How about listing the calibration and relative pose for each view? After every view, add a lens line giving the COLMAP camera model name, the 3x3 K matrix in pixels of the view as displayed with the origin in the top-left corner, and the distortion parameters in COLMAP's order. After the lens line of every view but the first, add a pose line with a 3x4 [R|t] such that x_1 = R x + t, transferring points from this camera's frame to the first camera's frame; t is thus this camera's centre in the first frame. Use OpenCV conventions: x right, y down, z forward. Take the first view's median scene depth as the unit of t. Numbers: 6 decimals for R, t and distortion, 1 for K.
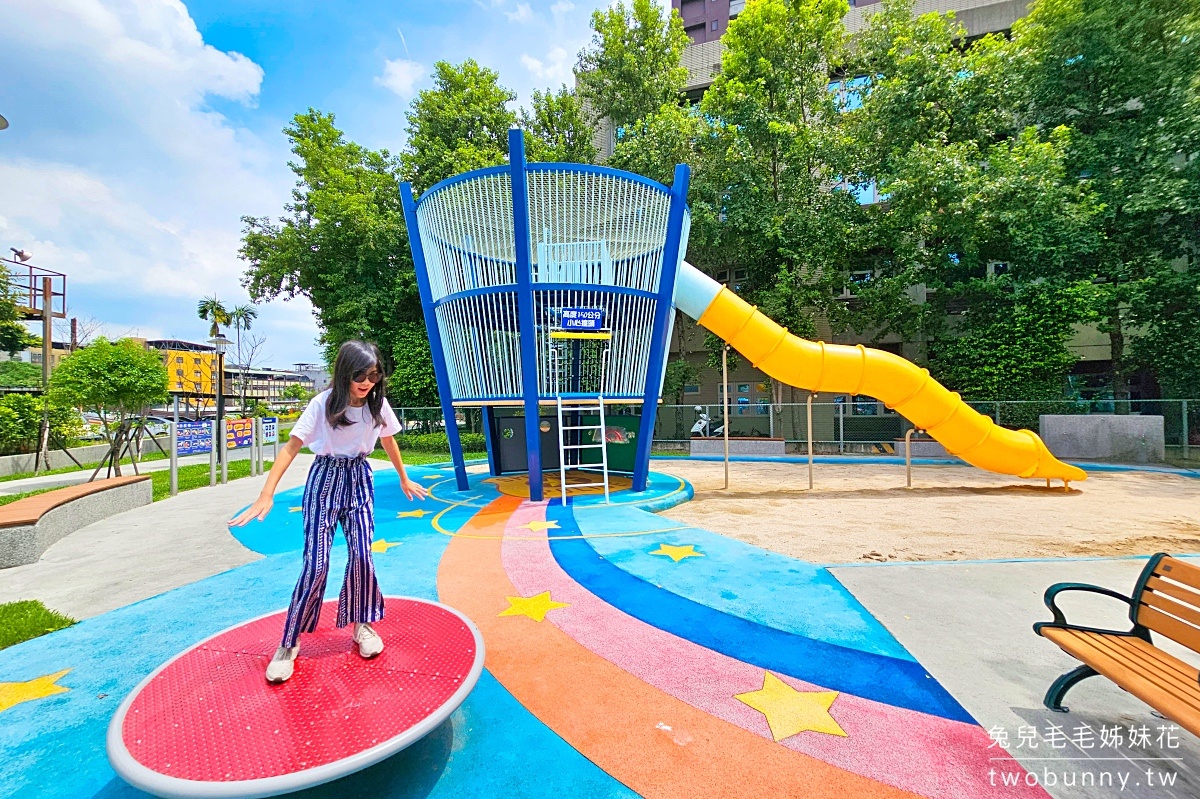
lens RADIAL K [[487.7, 0, 600.0], [0, 487.7, 399.5], [0, 0, 1]] dist [0.000015, -0.000232]
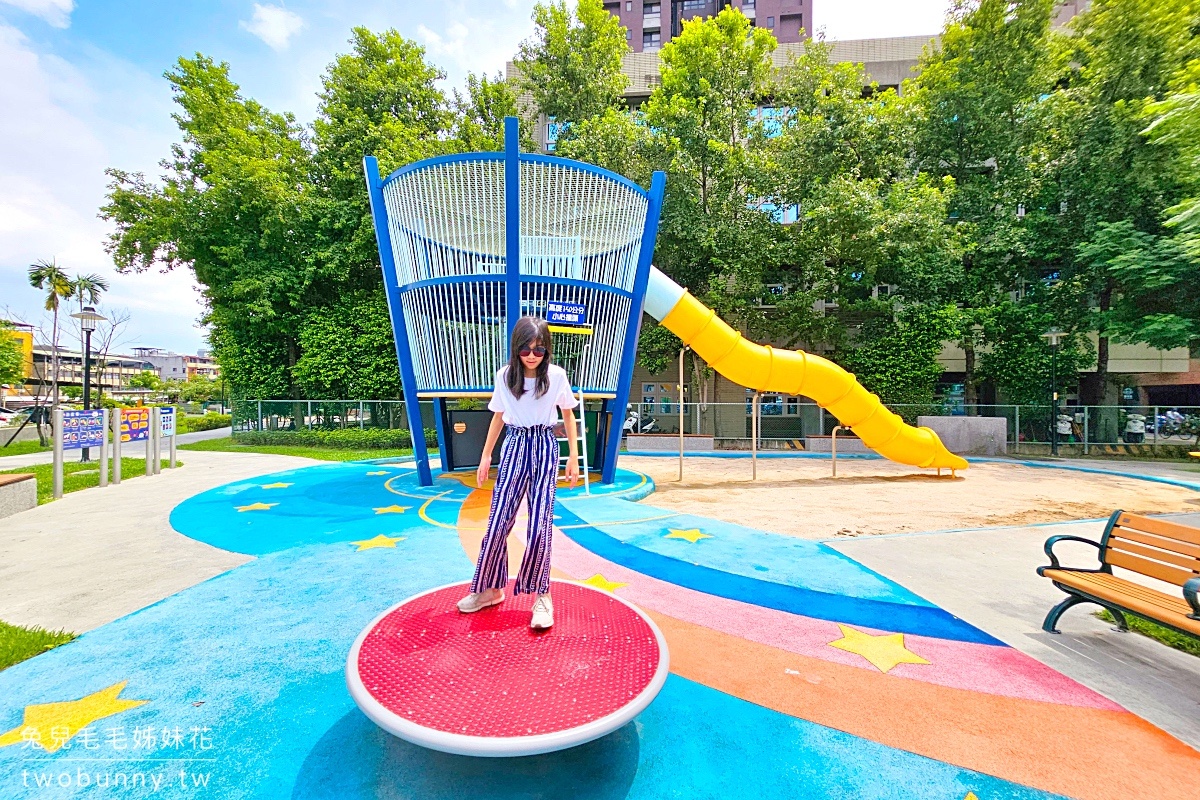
lens RADIAL K [[490.1, 0, 600.0], [0, 490.1, 400.0], [0, 0, 1]] dist [-0.000462, 0.000285]
pose [[0.978377, 0.019685, 0.205890, -0.115029], [-0.020338, 0.999793, 0.001051, 0.008025], [-0.205826, -0.005215, 0.978575, -0.006795]]
